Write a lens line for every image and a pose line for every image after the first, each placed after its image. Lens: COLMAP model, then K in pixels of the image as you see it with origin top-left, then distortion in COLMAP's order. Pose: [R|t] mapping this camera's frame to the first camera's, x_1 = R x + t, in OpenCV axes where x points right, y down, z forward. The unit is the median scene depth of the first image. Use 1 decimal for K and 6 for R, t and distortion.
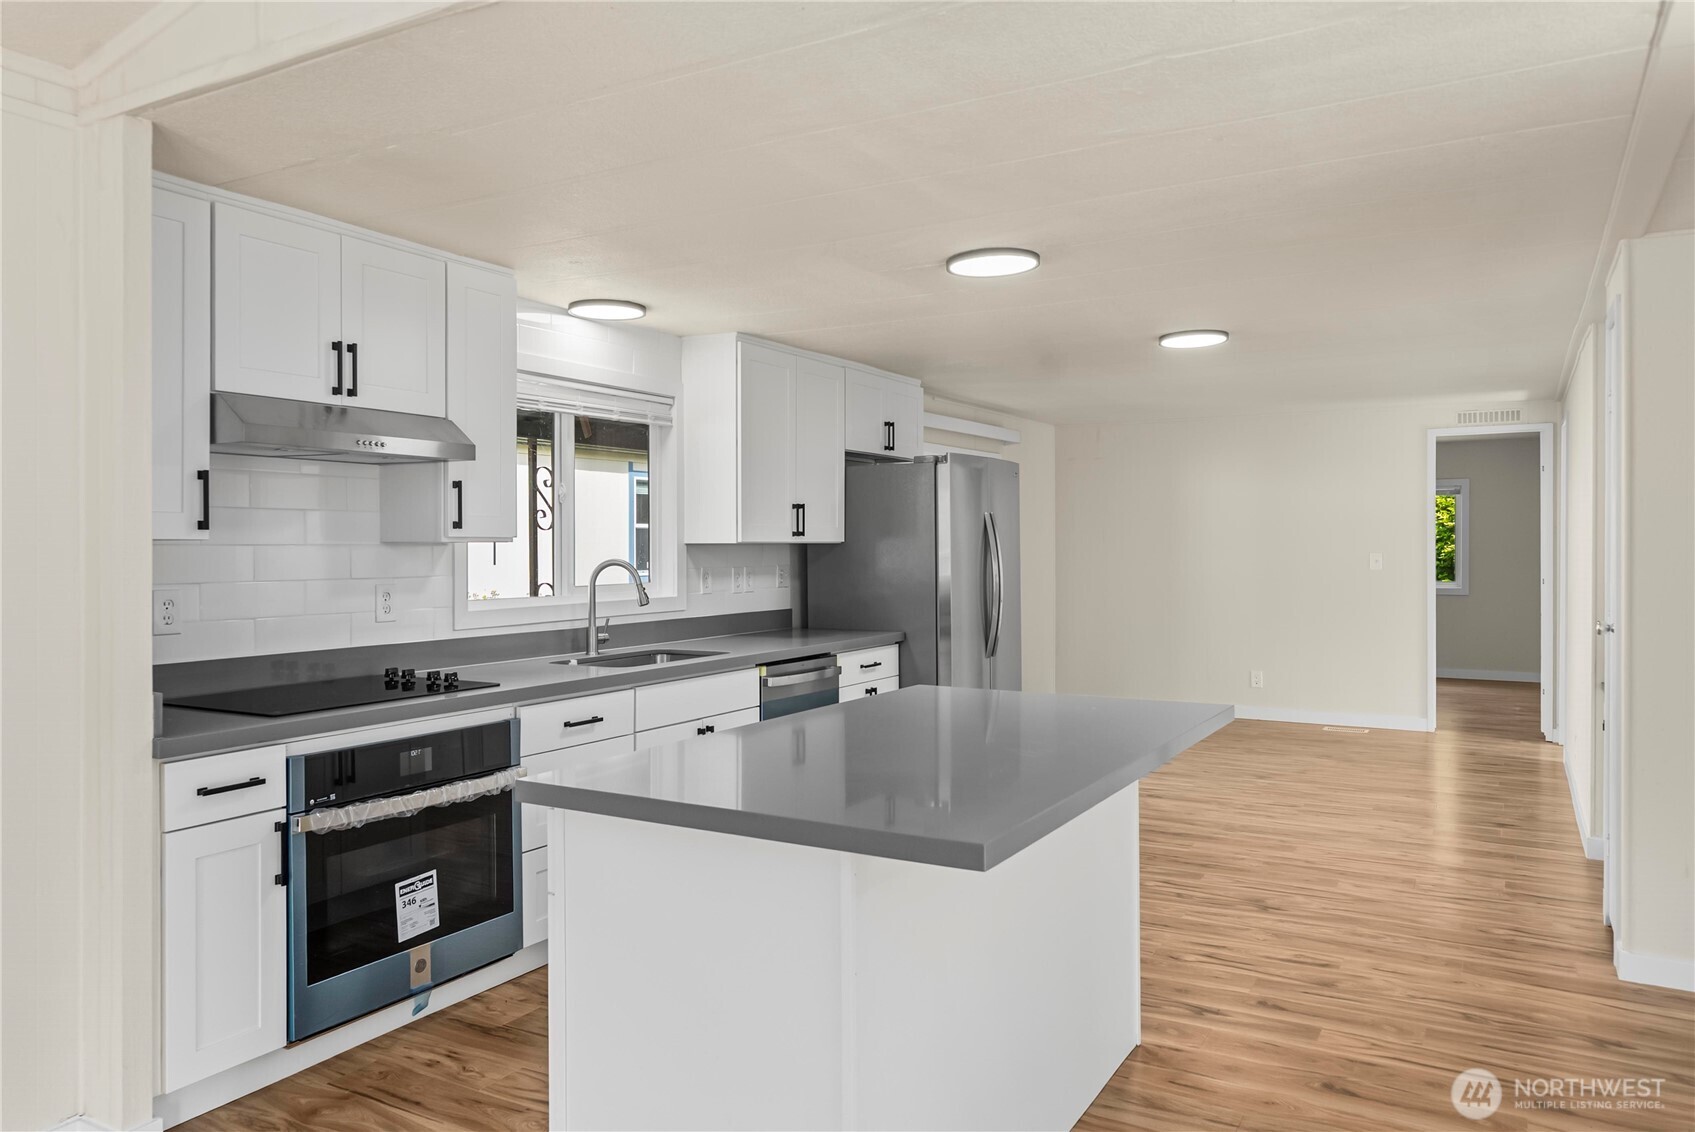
lens RADIAL K [[1170.0, 0, 848.6], [0, 1170.0, 560.8], [0, 0, 1]] dist [0.003271, -0.001771]
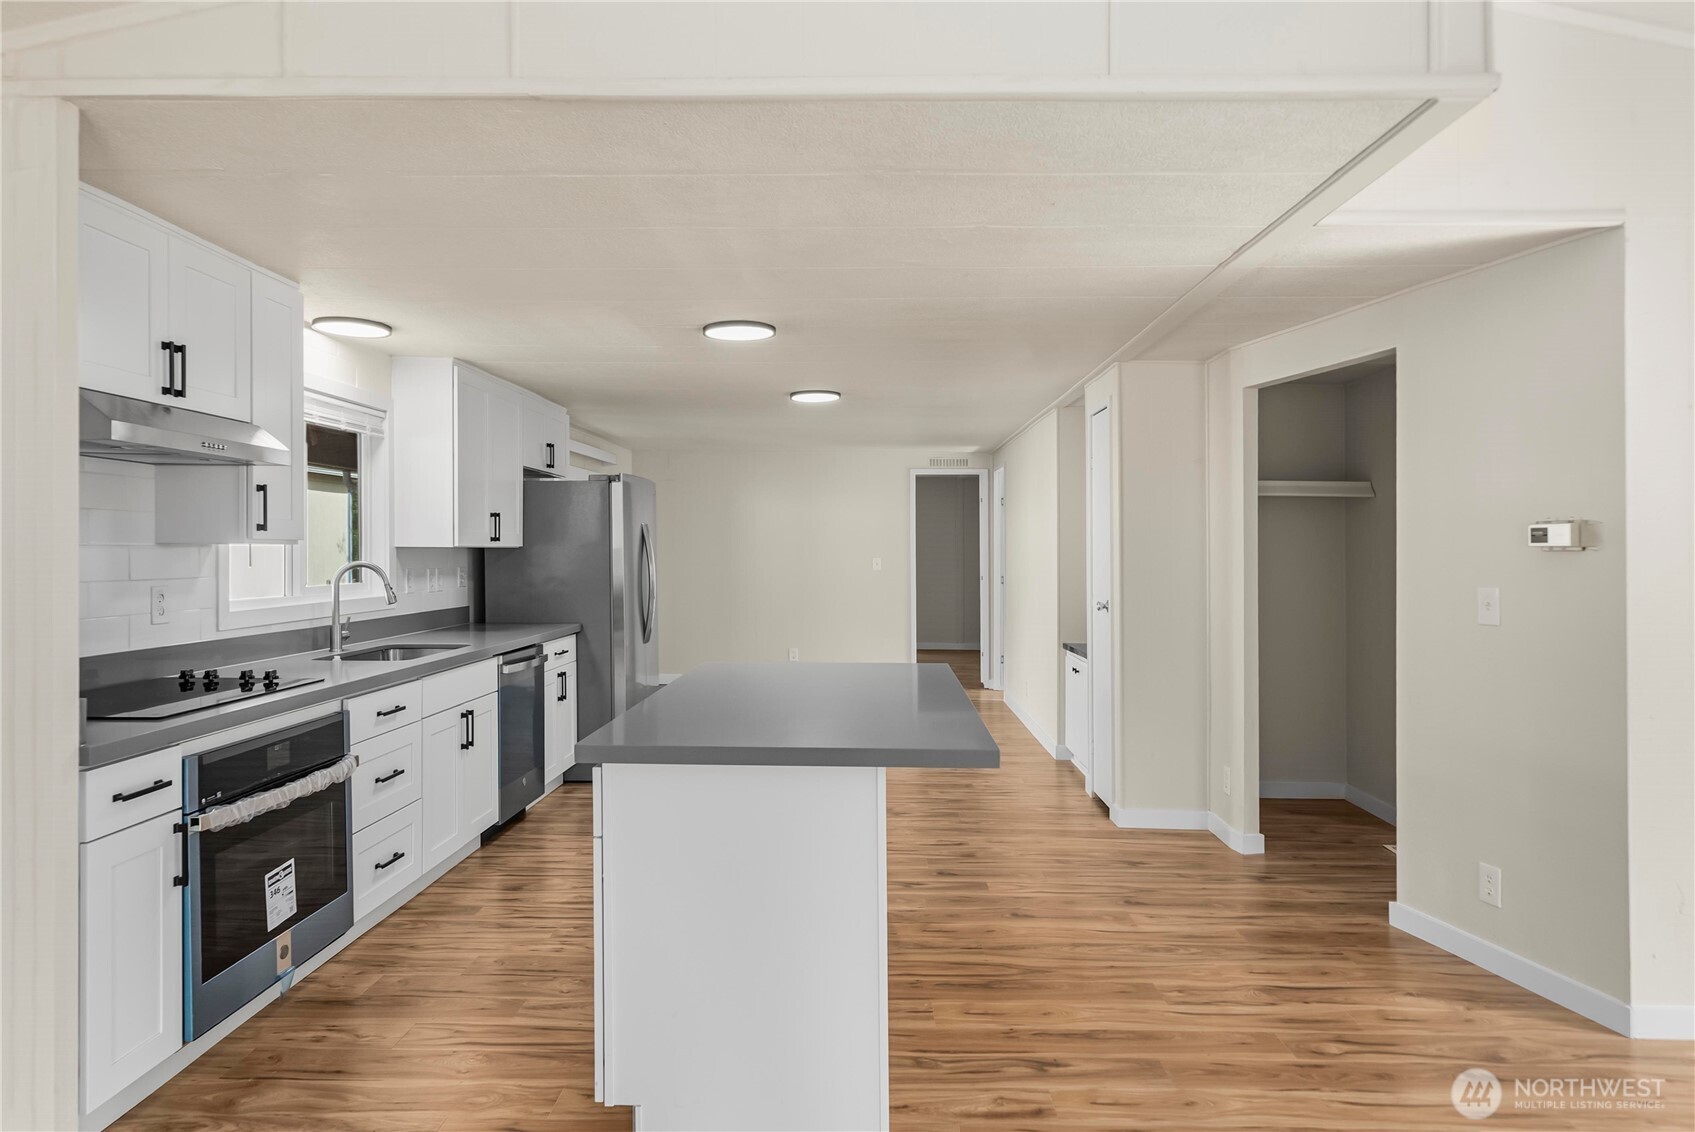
lens RADIAL K [[1003.5, 0, 847.5], [0, 1003.5, 556.4], [0, 0, 1]] dist [0.007865, -0.000119]
pose [[0.879062, 0.004293, 0.476688, -0.244796], [-0.000498, 0.999967, -0.008087, 0.001495], [-0.476707, 0.006872, 0.879036, -0.017412]]
